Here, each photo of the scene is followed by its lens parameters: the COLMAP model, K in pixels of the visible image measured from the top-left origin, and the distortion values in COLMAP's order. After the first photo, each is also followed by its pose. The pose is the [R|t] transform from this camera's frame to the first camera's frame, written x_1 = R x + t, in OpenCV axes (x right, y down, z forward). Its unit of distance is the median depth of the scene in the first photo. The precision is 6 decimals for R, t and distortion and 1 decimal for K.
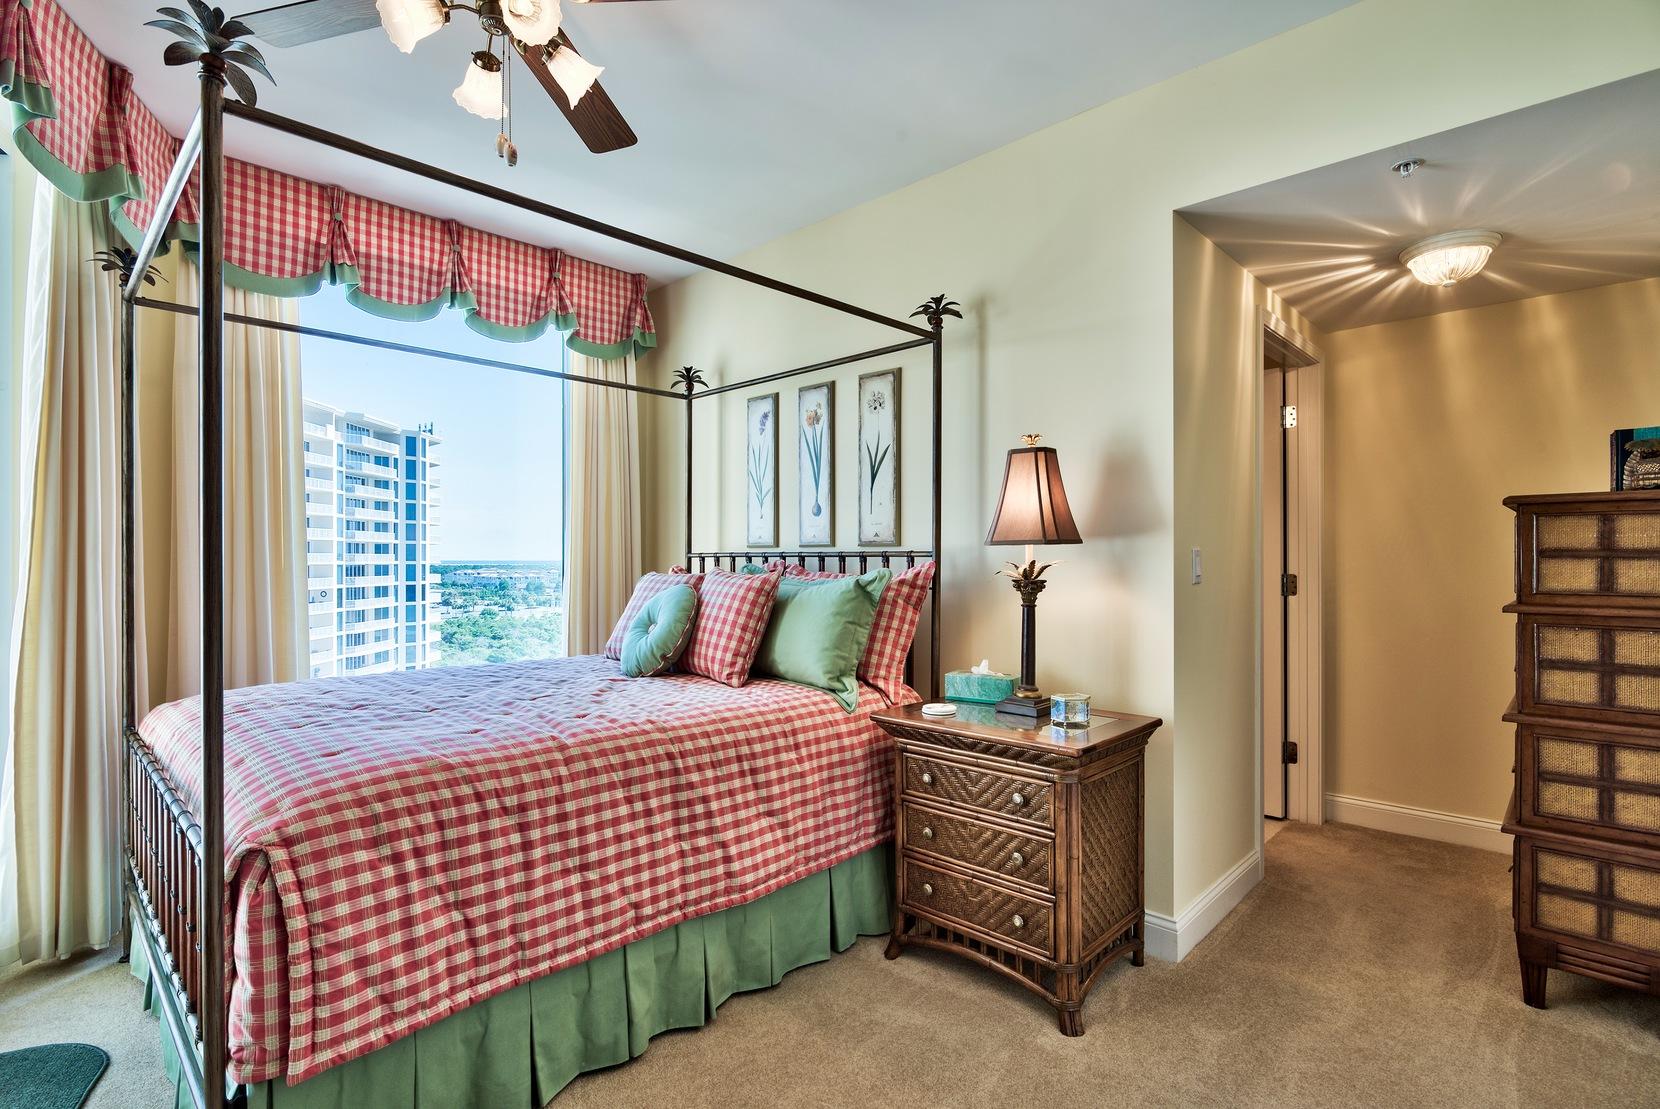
lens RADIAL K [[822.9, 0, 833.7], [0, 822.9, 560.9], [0, 0, 1]] dist [-0.001504, -0.000510]
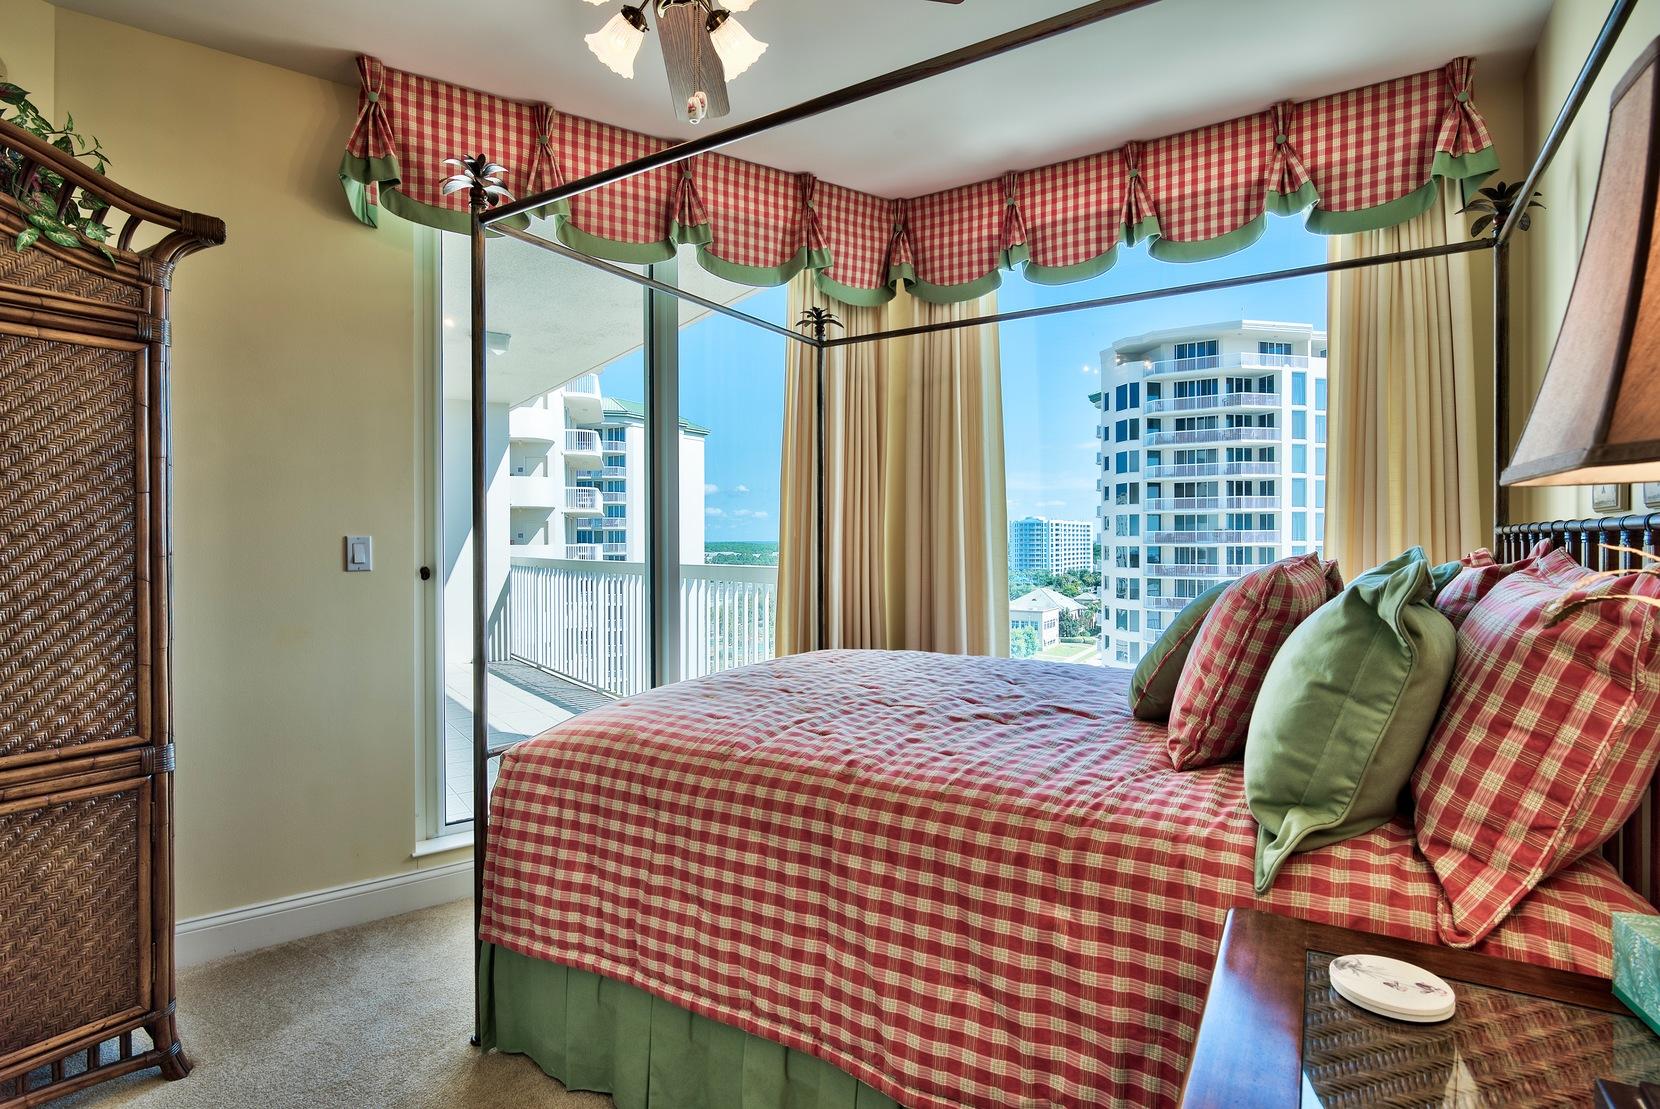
lens RADIAL K [[822.9, 0, 834.0], [0, 822.9, 544.4], [0, 0, 1]] dist [-0.001504, -0.000510]
pose [[0.202685, 0.002514, -0.979241, 0.371278], [-0.001444, 0.999996, 0.002269, 0.000948], [0.979243, 0.000954, 0.202688, 0.643782]]
